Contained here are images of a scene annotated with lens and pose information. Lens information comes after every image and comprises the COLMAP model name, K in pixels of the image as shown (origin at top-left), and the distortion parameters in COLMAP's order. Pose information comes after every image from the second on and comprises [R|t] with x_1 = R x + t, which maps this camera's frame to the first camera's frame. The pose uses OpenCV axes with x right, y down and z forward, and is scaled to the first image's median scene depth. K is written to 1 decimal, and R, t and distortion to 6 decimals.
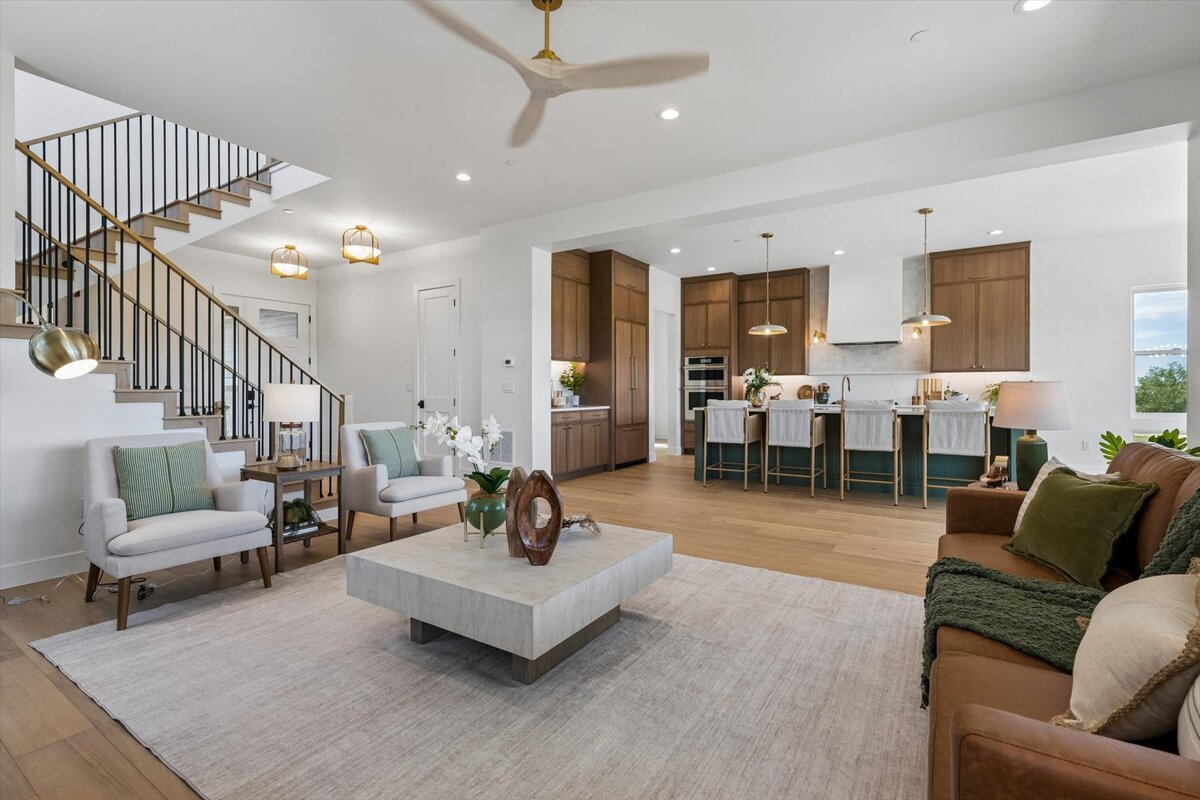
lens RADIAL K [[539.1, 0, 598.7], [0, 539.1, 395.5], [0, 0, 1]] dist [-0.000575, 0.001129]
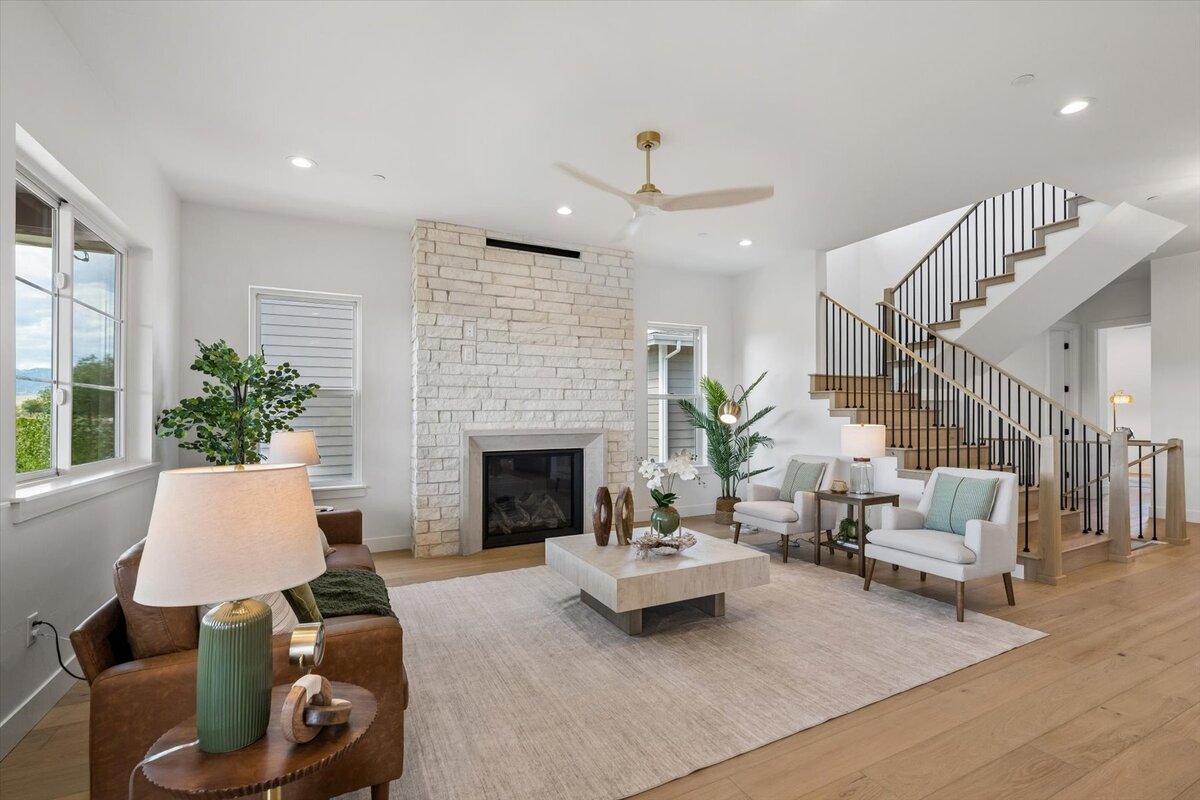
lens RADIAL K [[539.1, 0, 604.7], [0, 539.1, 410.9], [0, 0, 1]] dist [-0.000575, 0.001129]
pose [[-0.502525, 0.000509, -0.864563, 0.374565], [0.000444, 1.000000, 0.000331, -0.026439], [0.864563, -0.000218, -0.502525, 0.531785]]
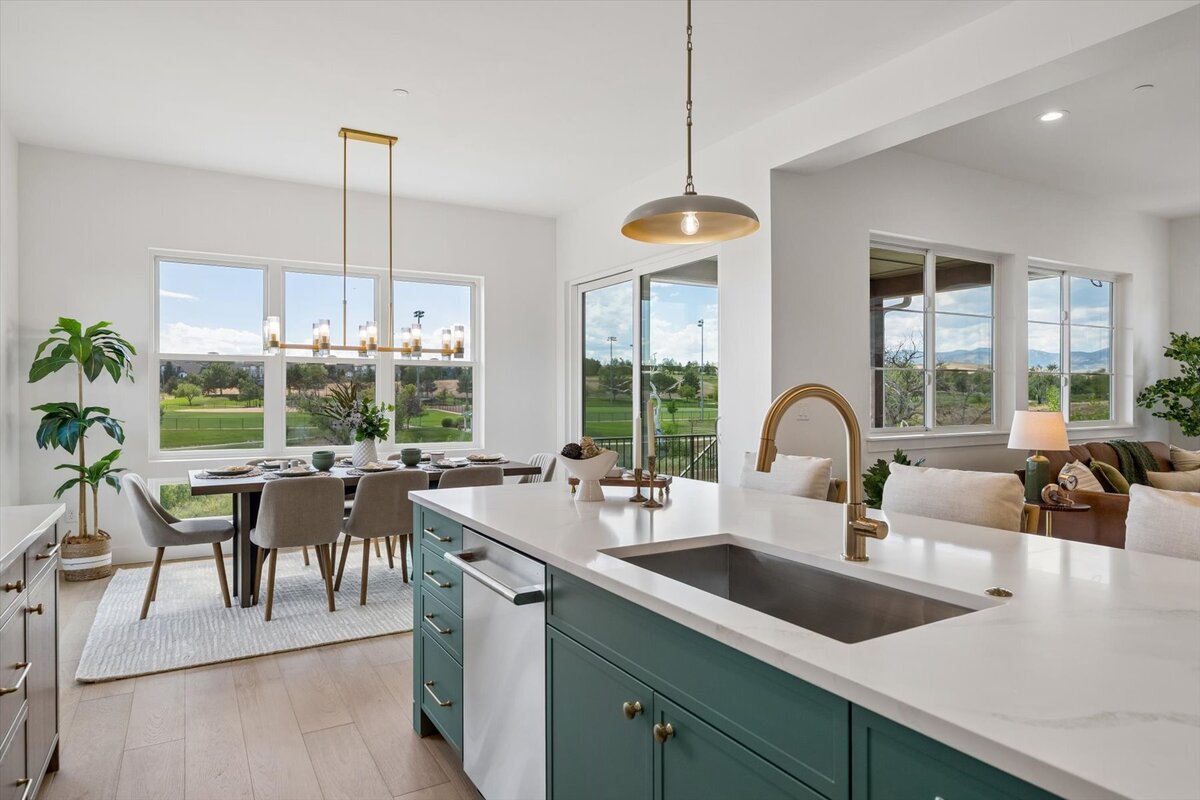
lens RADIAL K [[722.4, 0, 606.2], [0, 722.4, 396.3], [0, 0, 1]] dist [0.001451, -0.001046]
pose [[-0.896569, 0.004369, 0.442882, 0.351754], [0.008857, 0.999928, 0.008066, -0.030268], [-0.442815, 0.011154, -0.896544, 1.065564]]
